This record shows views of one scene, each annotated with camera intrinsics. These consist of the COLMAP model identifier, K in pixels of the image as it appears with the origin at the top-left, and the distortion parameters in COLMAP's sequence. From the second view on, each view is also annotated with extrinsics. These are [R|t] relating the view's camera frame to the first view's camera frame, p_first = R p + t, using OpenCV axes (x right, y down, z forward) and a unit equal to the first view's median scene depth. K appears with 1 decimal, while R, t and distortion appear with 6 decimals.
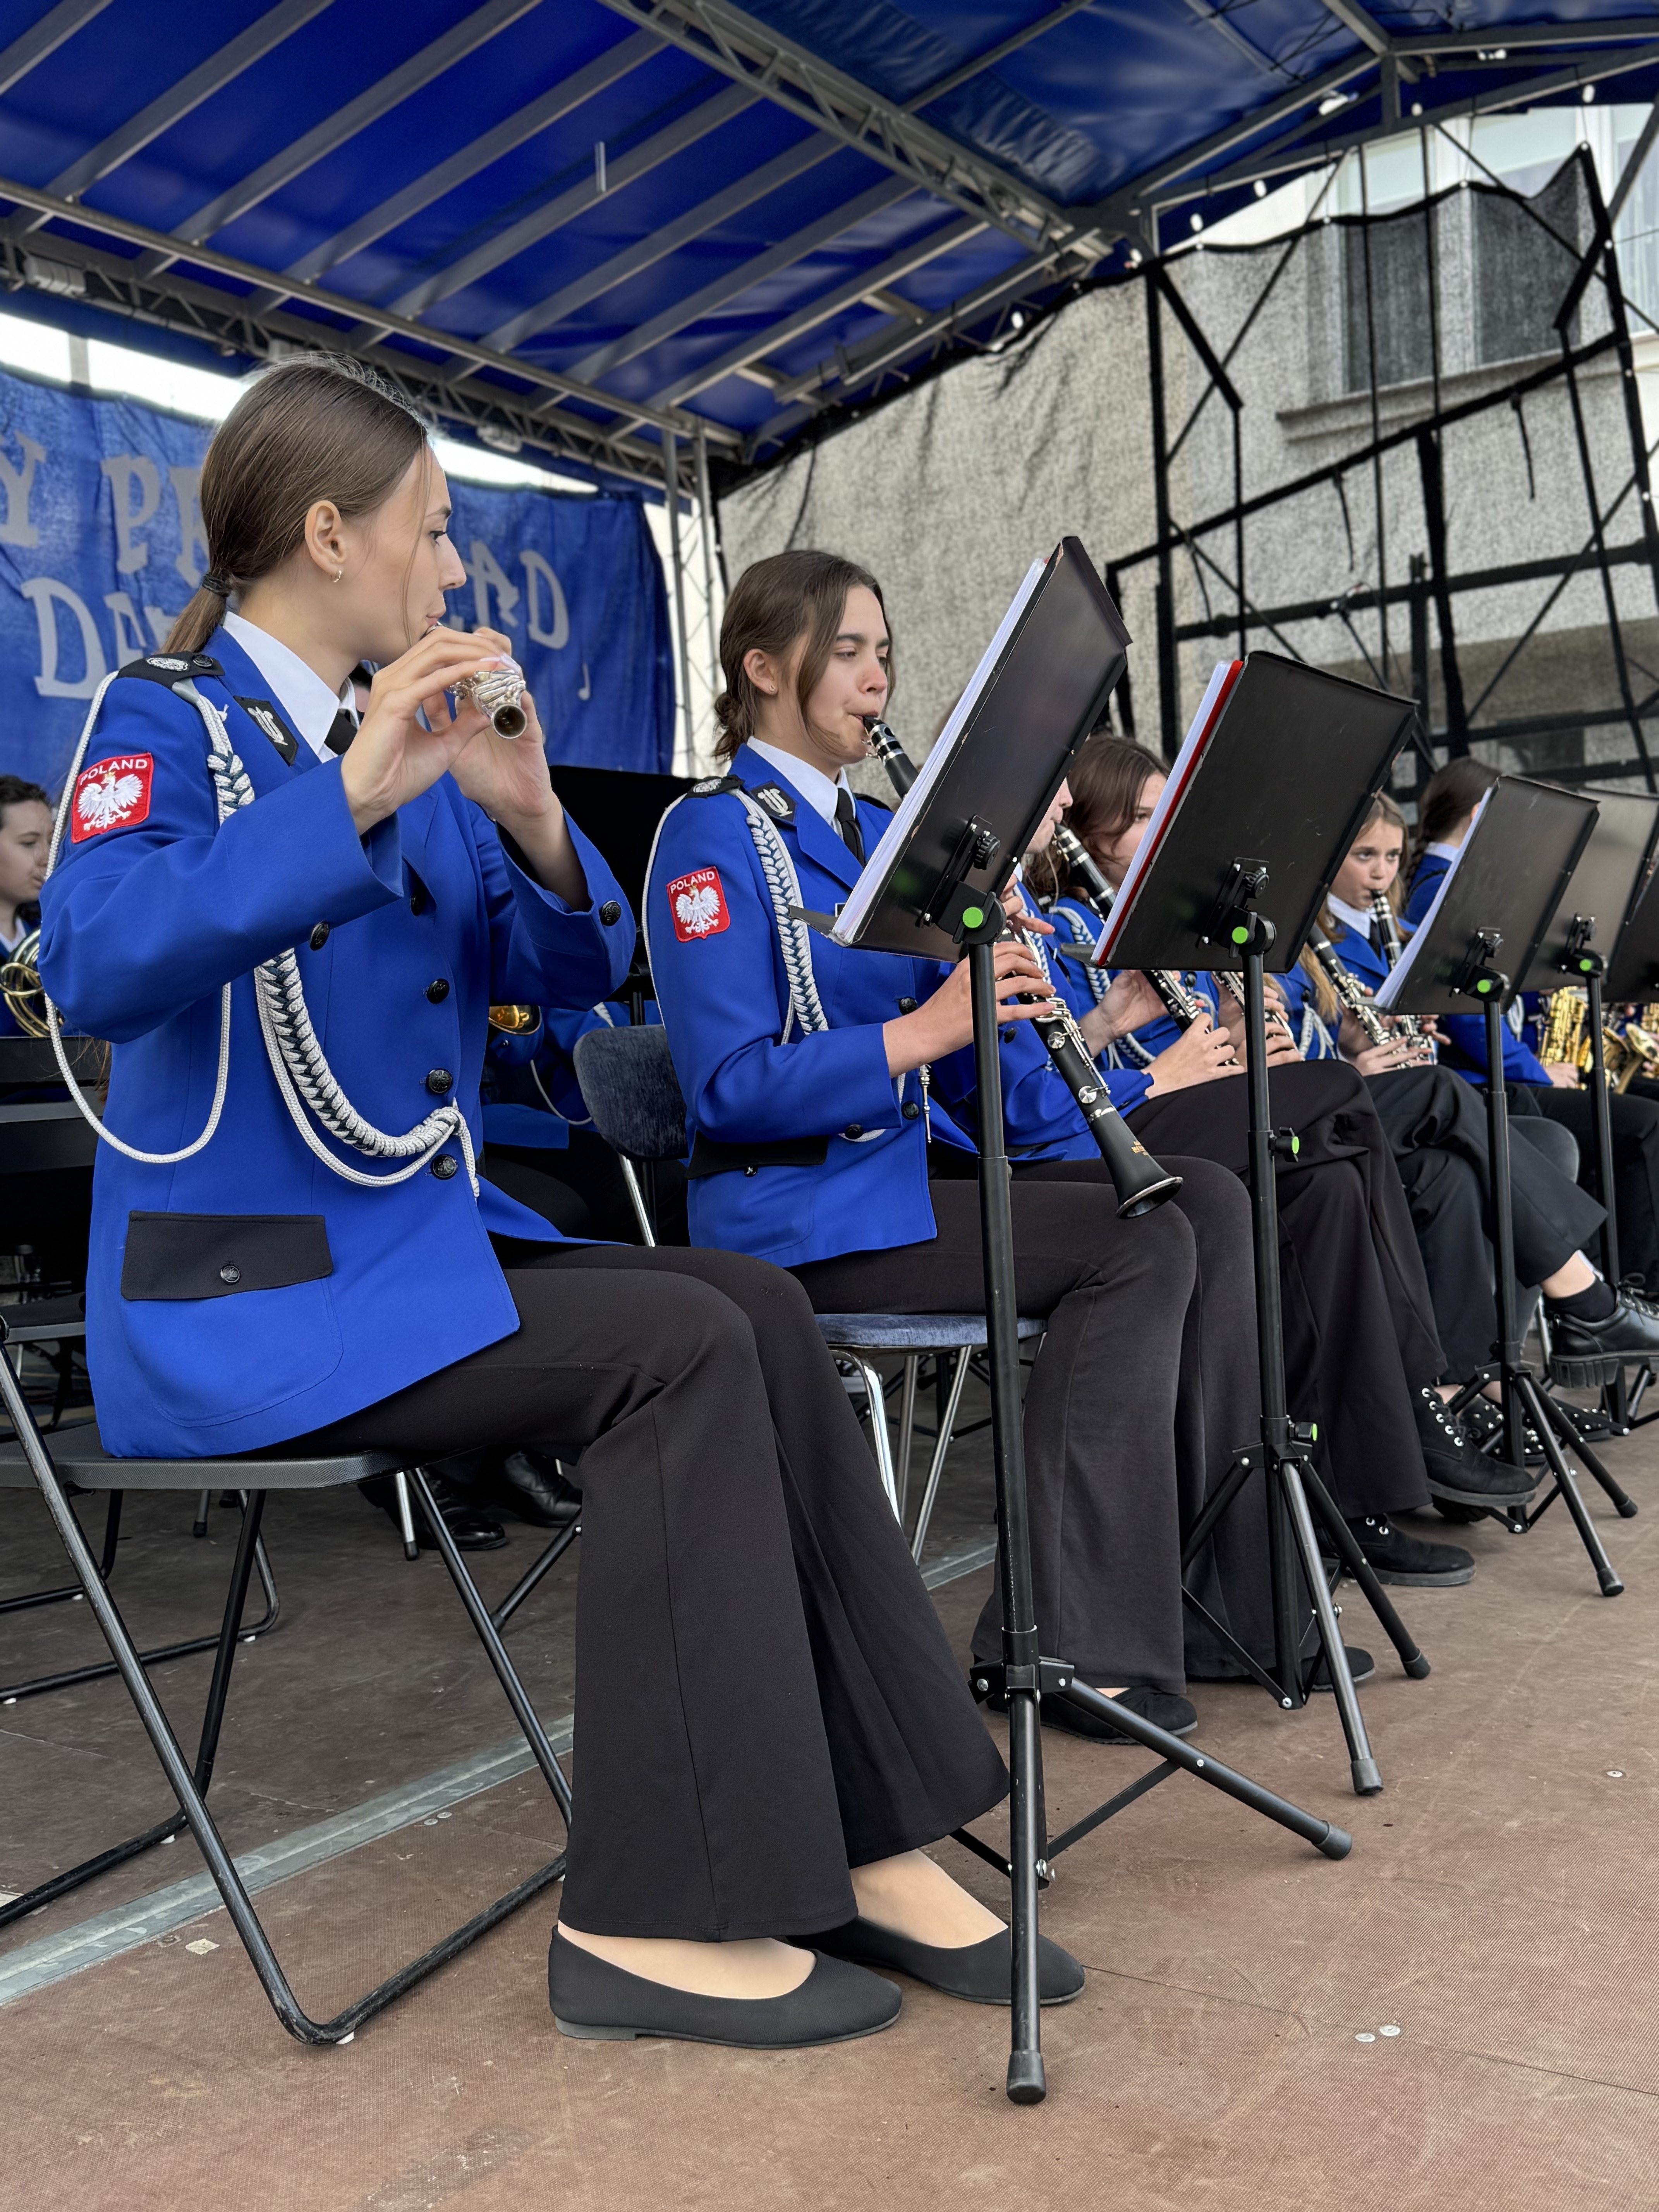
lens RADIAL K [[2197.1, 0, 836.5], [0, 2197.1, 1185.8], [0, 0, 1]] dist [0.011699, 0.000000]
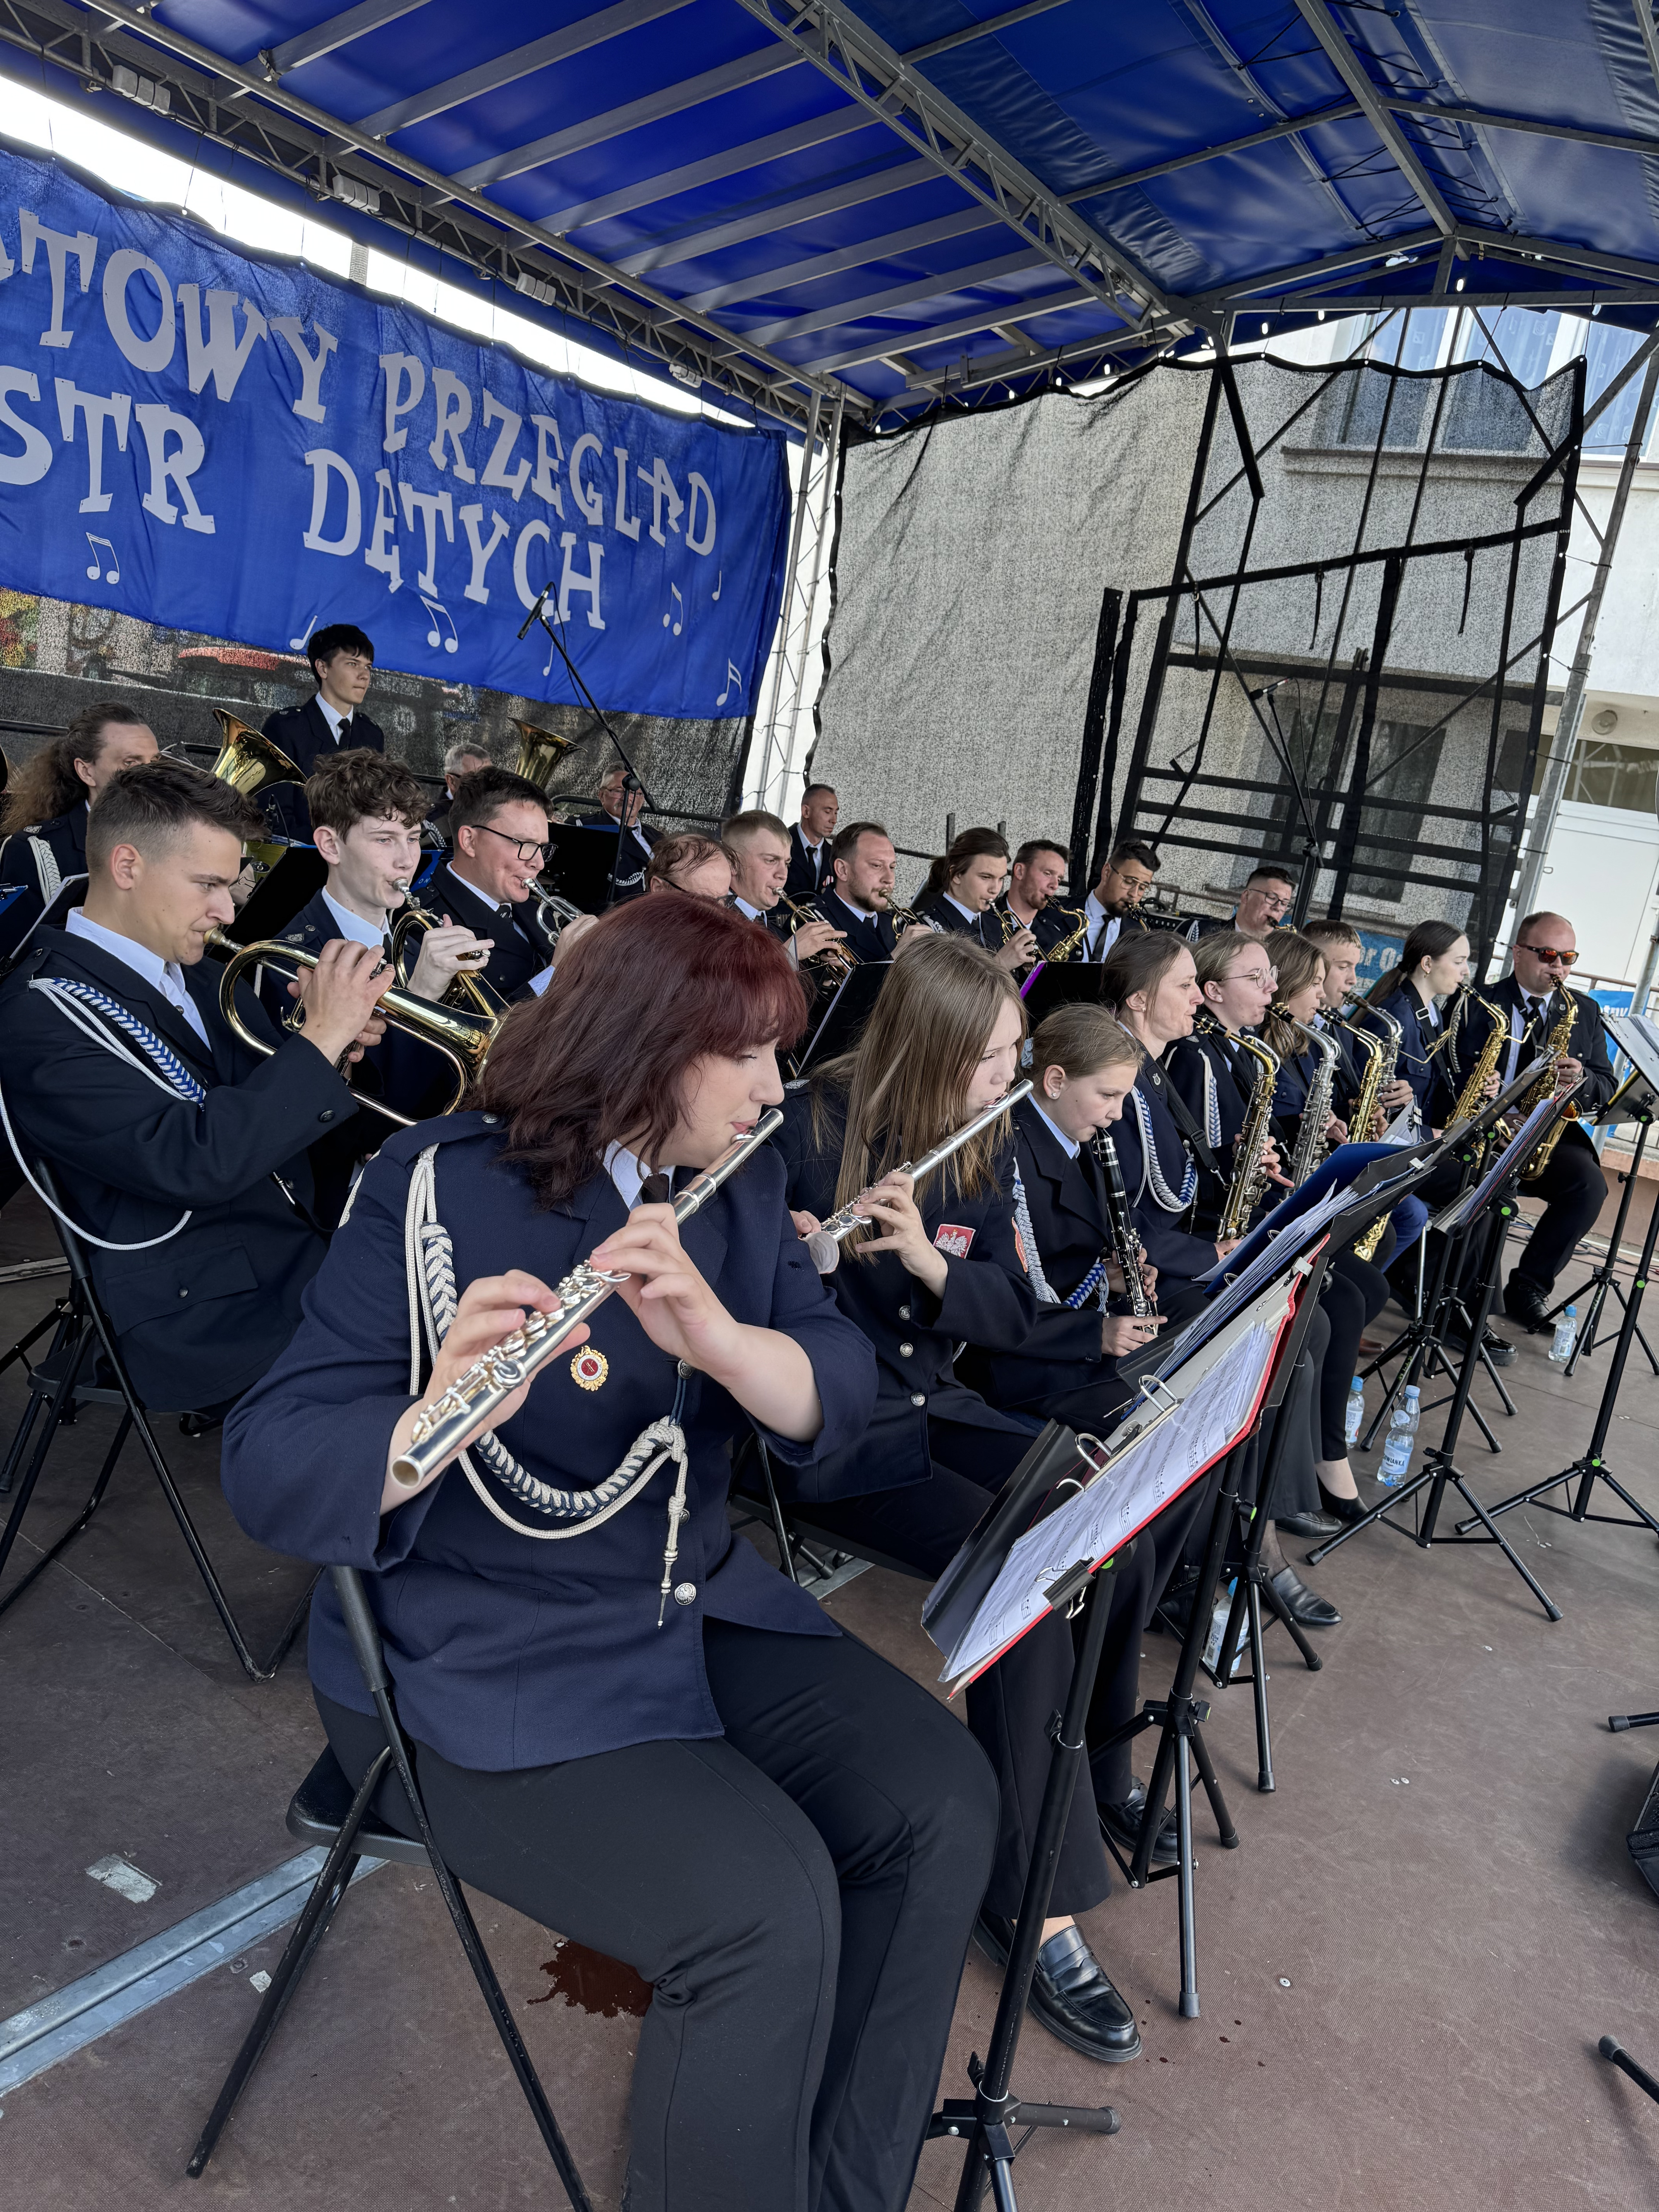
lens RADIAL K [[1554.4, 0, 829.9], [0, 1554.4, 1121.6], [0, 0, 1]] dist [0.033561, -0.037919]
pose [[0.977291, 0.207450, 0.043199, -0.024860], [-0.211797, 0.962648, 0.168675, -0.105350], [-0.006594, -0.173994, 0.984725, 0.046285]]
